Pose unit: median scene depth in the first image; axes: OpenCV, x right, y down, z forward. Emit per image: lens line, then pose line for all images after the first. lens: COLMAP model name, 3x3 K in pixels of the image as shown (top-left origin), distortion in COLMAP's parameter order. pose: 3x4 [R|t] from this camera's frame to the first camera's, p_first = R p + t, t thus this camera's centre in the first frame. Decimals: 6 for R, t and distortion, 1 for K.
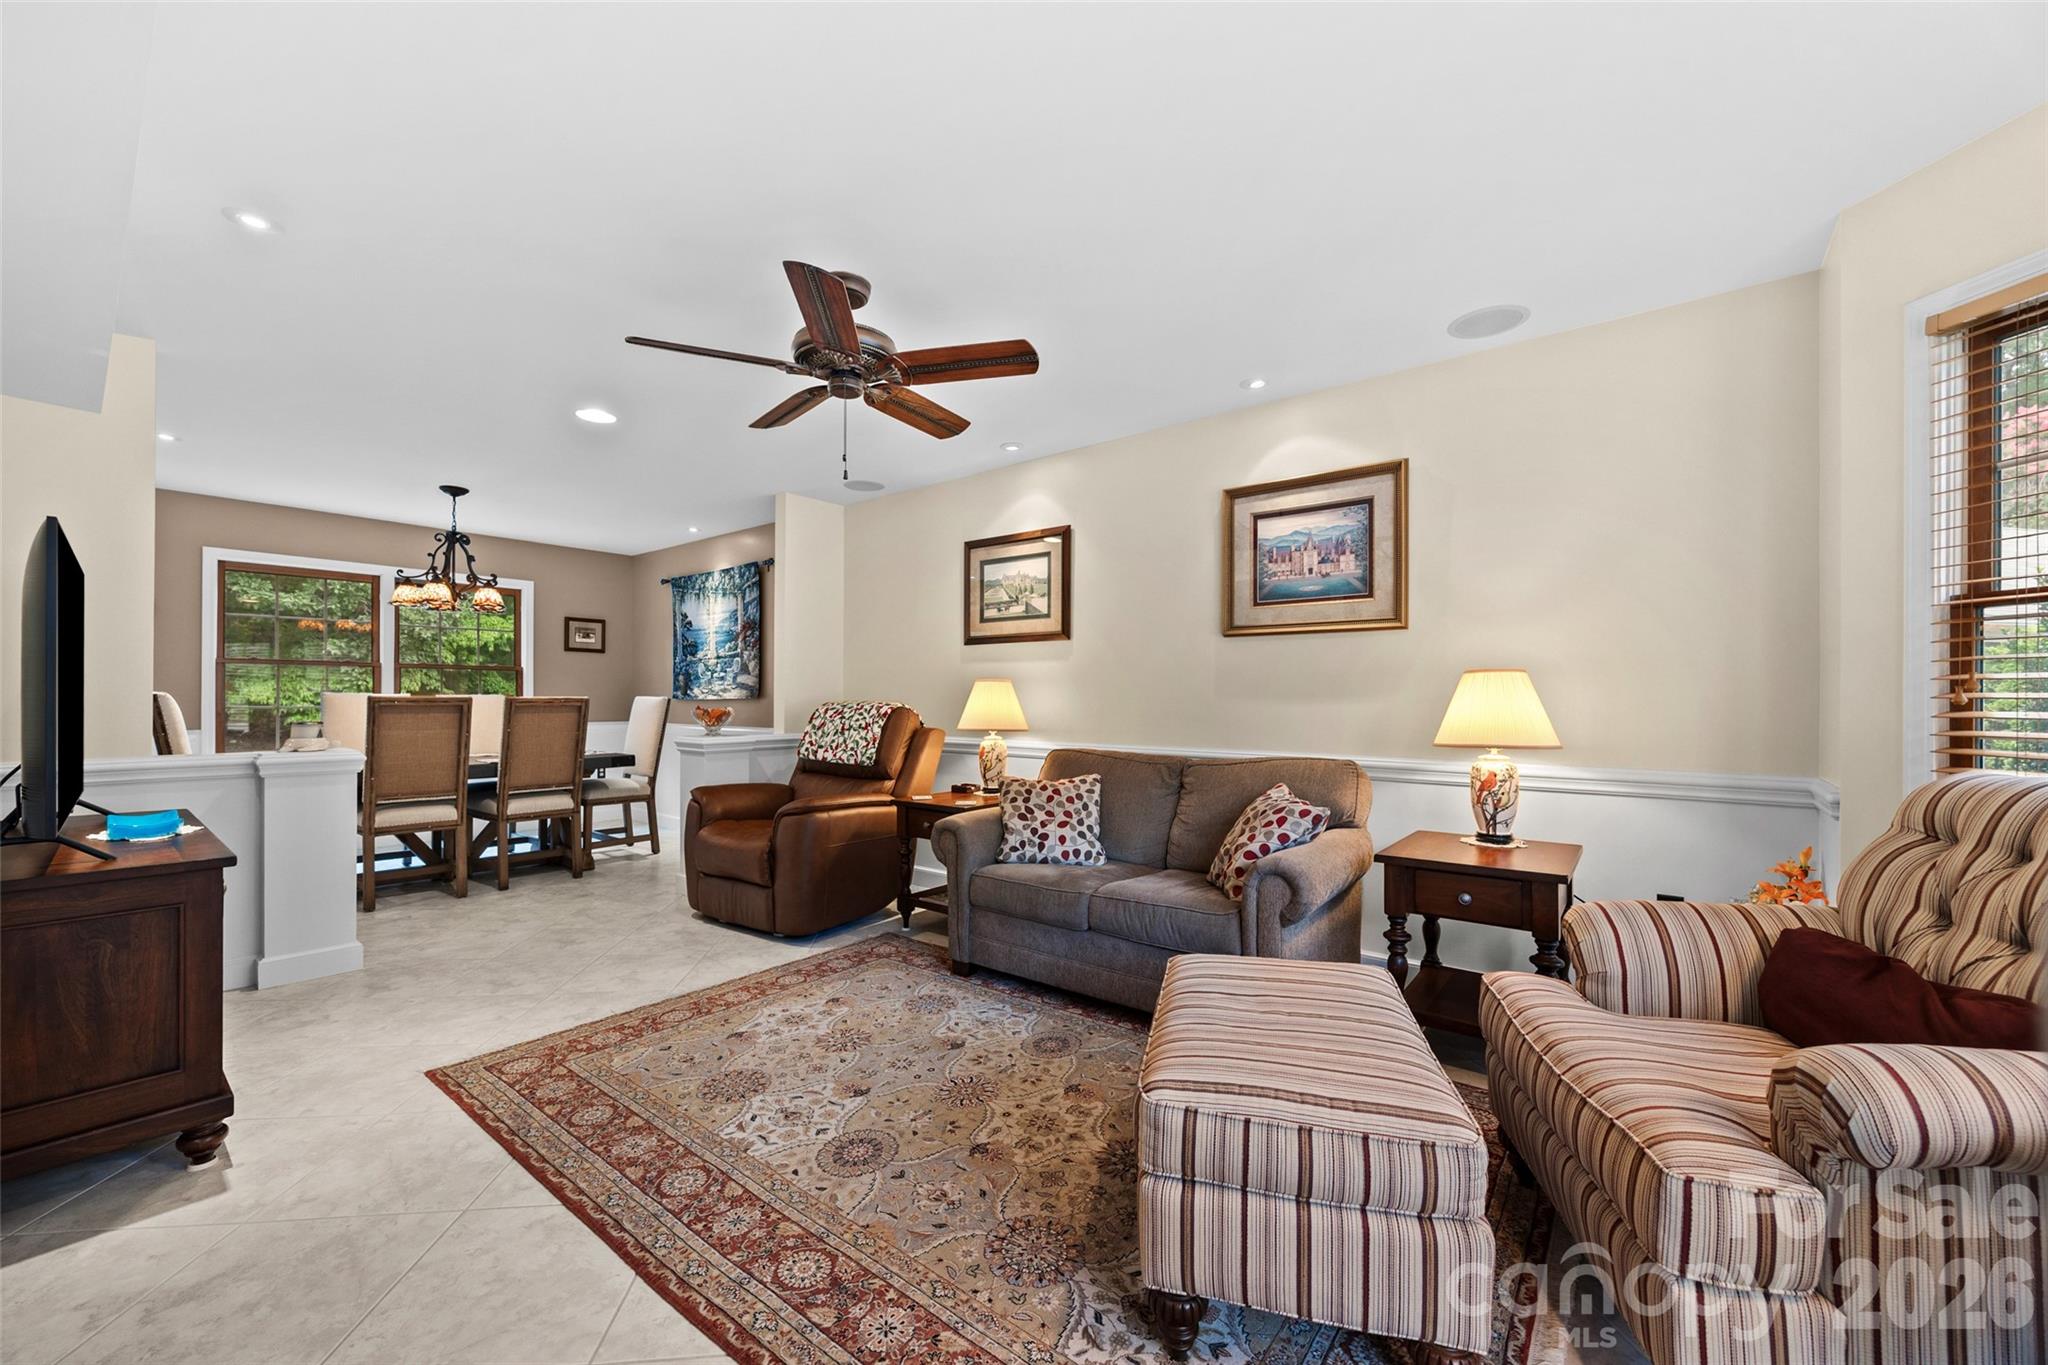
lens RADIAL K [[786.9, 0, 1023.7], [0, 786.9, 695.2], [0, 0, 1]] dist [-0.000780, -0.000290]
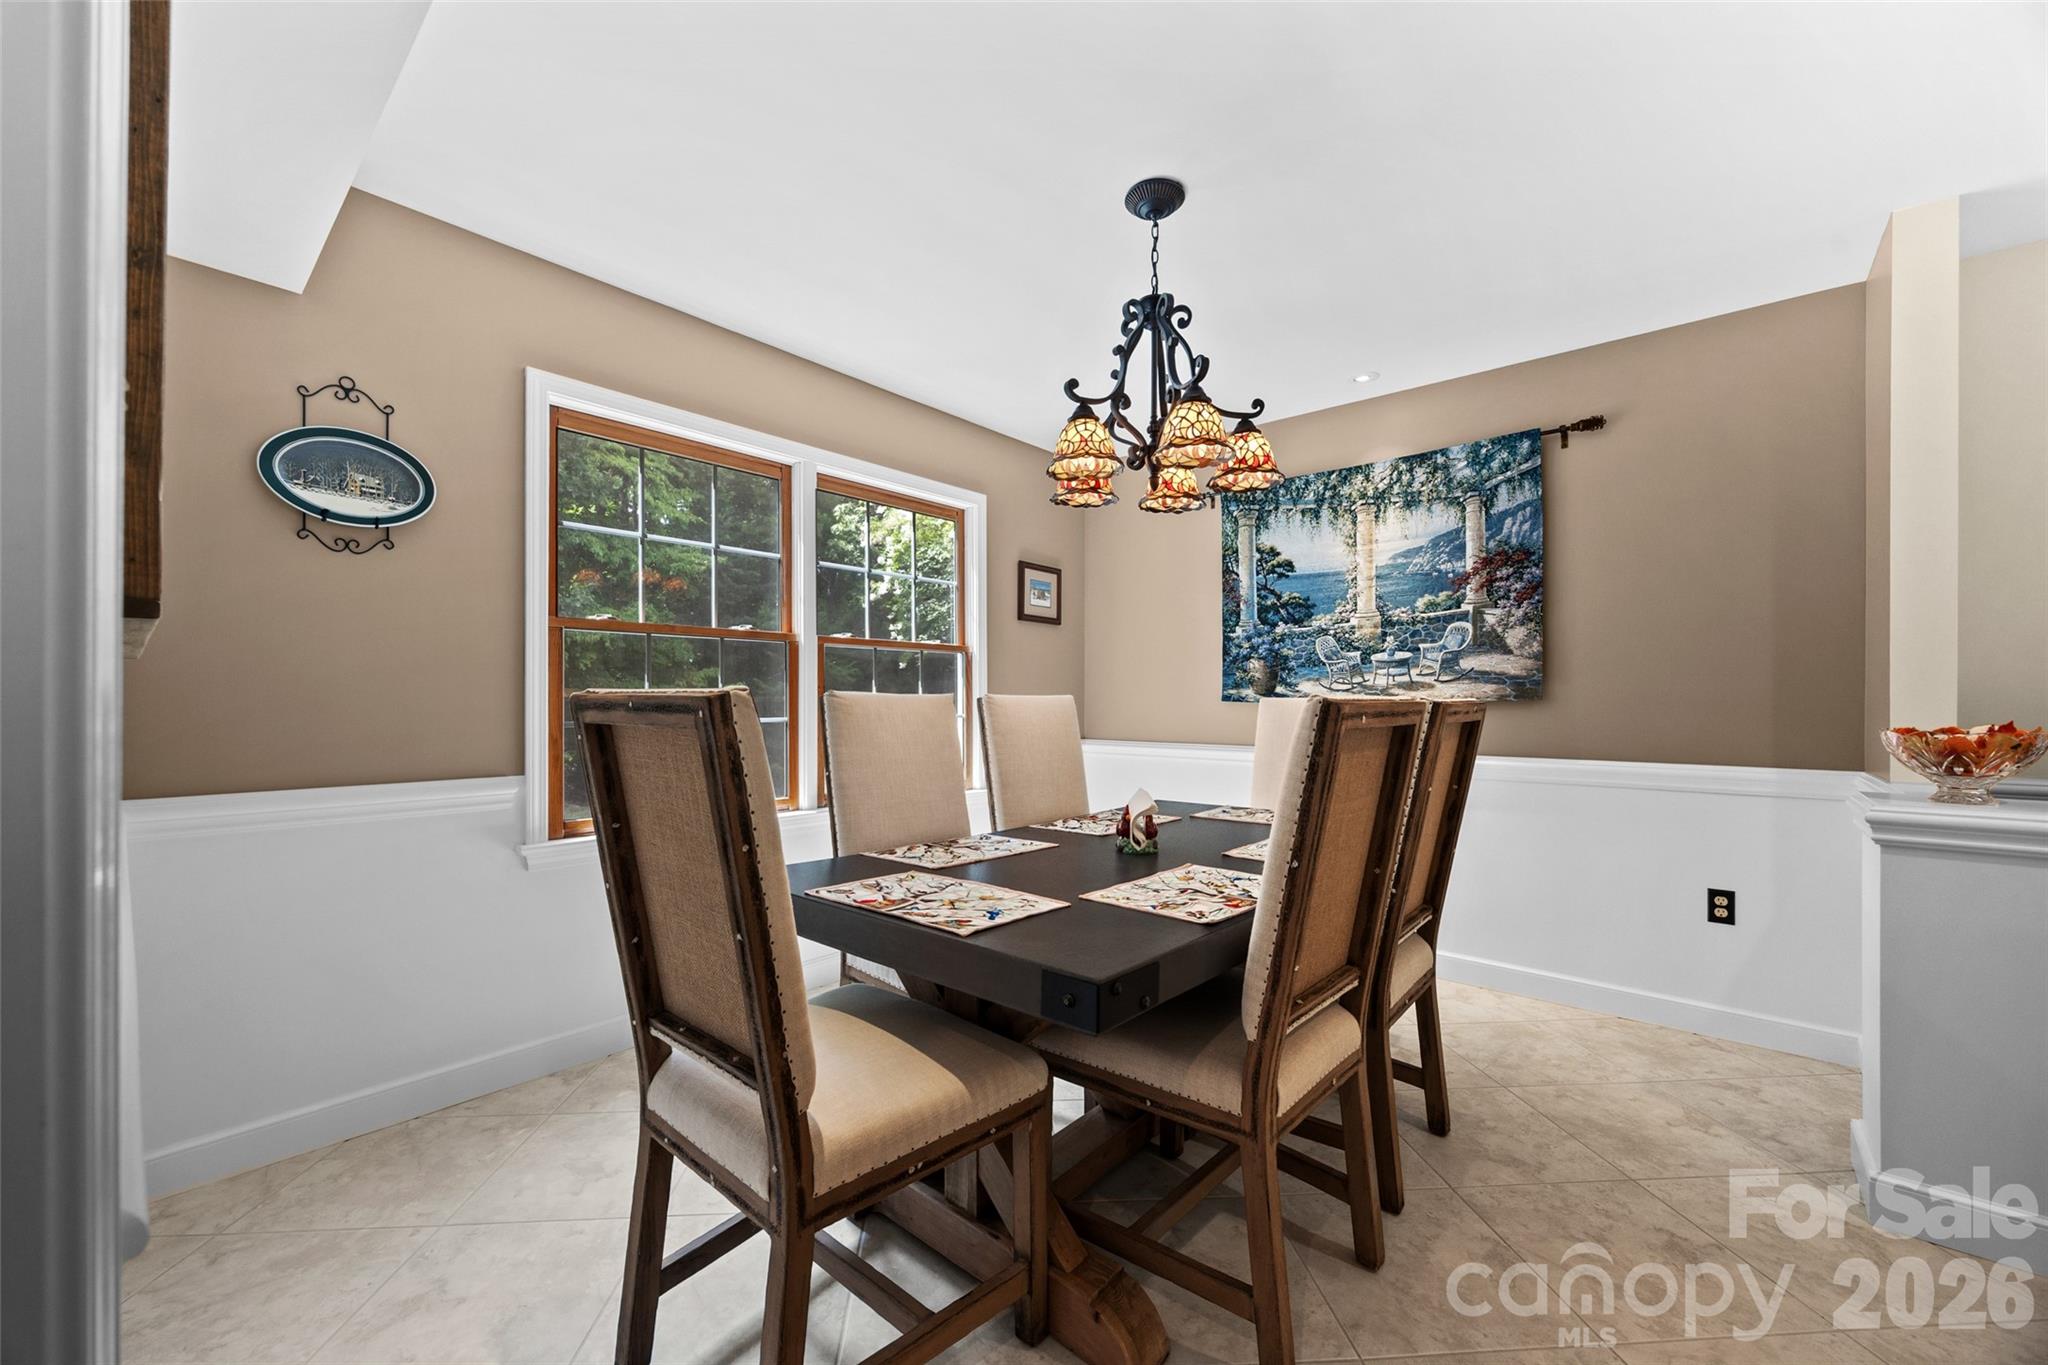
lens RADIAL K [[786.9, 0, 1029.3], [0, 786.9, 696.9], [0, 0, 1]] dist [-0.000780, -0.000290]
pose [[0.999562, -0.001876, -0.029532, -0.898922], [0.001878, 0.999998, 0.000017, 0.001452], [0.029532, -0.000072, 0.999564, 0.675032]]
